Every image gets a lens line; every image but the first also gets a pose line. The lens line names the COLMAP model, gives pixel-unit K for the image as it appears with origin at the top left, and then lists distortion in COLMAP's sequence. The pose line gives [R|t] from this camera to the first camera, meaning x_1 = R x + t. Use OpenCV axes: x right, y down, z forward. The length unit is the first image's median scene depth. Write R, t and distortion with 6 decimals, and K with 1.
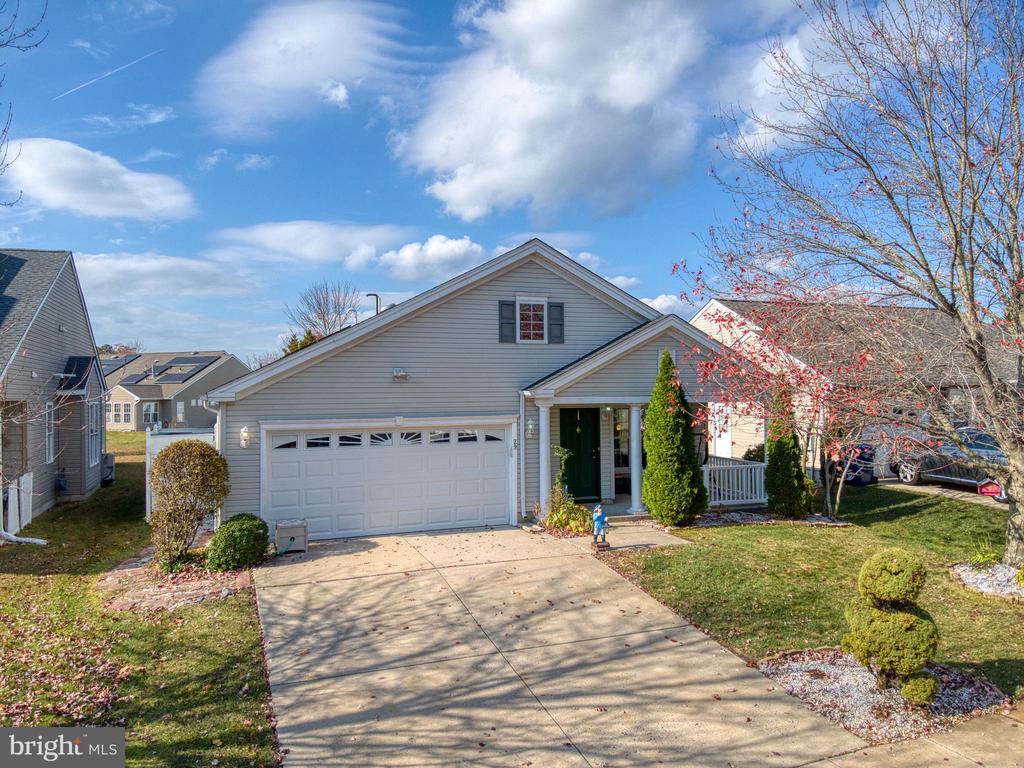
lens RADIAL K [[743.0, 0, 510.5], [0, 743.0, 378.9], [0, 0, 1]] dist [0.126890, -0.266321]
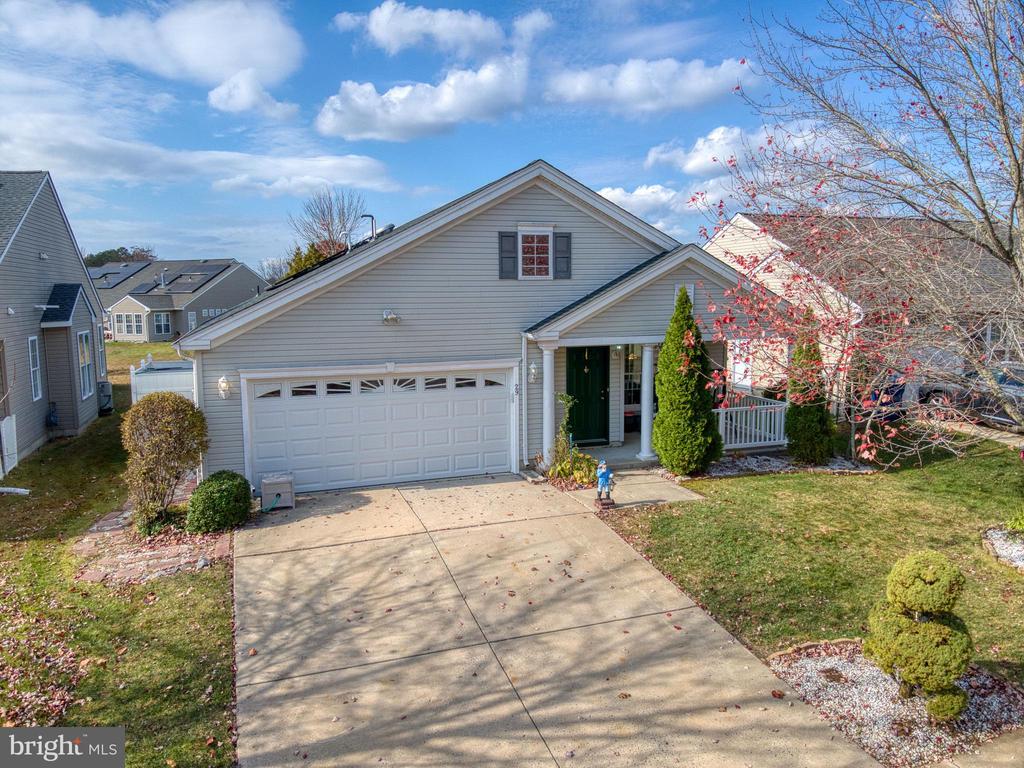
lens RADIAL K [[743.5, 0, 509.7], [0, 743.5, 385.8], [0, 0, 1]] dist [0.121127, -0.246856]
pose [[0.999643, 0.001432, -0.026698, 0.025249], [0.002321, 0.990146, 0.140016, -0.053492], [0.026636, -0.140028, 0.989789, 0.087453]]
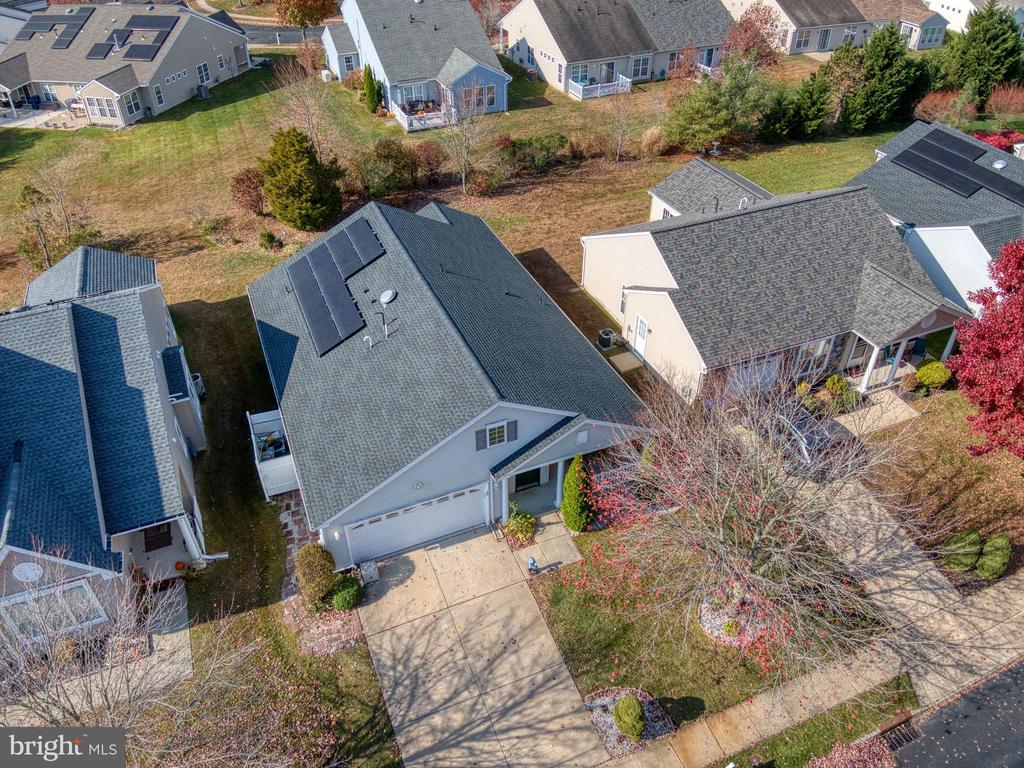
lens RADIAL K [[744.1, 0, 506.9], [0, 744.1, 383.6], [0, 0, 1]] dist [0.093977, -0.182910]
pose [[0.999738, -0.014723, 0.017507, 0.027881], [0.000553, 0.780657, 0.624960, -1.316596], [-0.022868, -0.624787, 0.780461, -0.182798]]
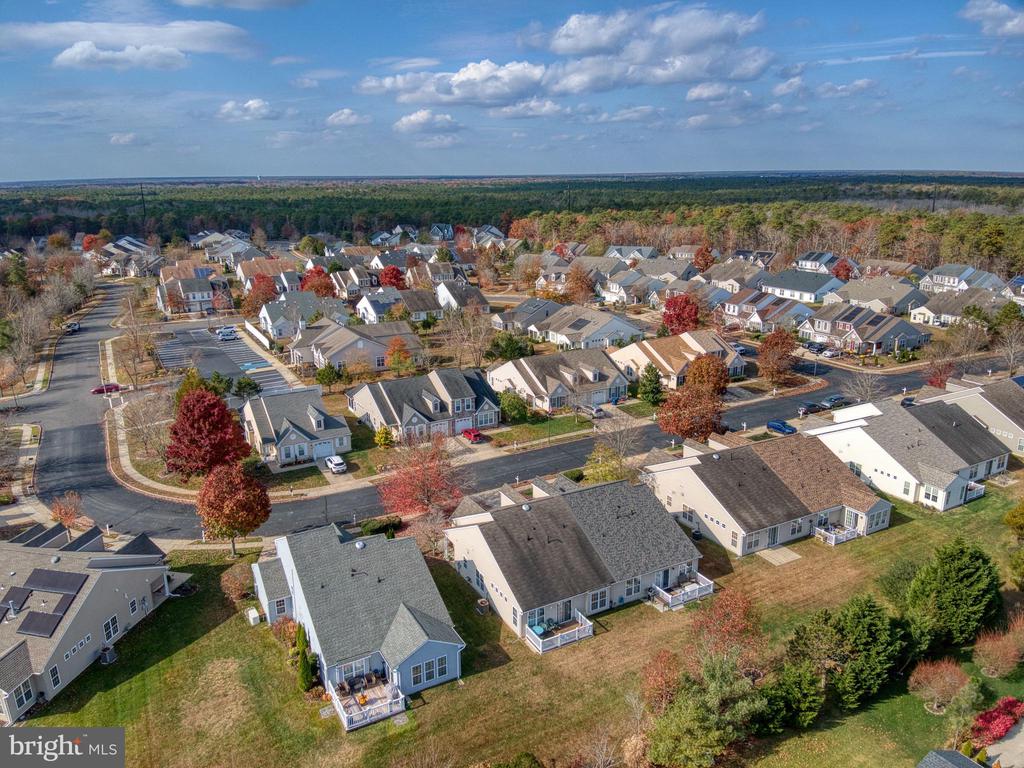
lens RADIAL K [[744.1, 0, 506.9], [0, 744.1, 383.6], [0, 0, 1]] dist [0.093977, -0.182910]
pose [[0.991683, -0.035252, 0.123783, -0.066088], [-0.001298, 0.958970, 0.283504, -2.443019], [-0.128698, -0.281306, 0.950949, 0.992267]]
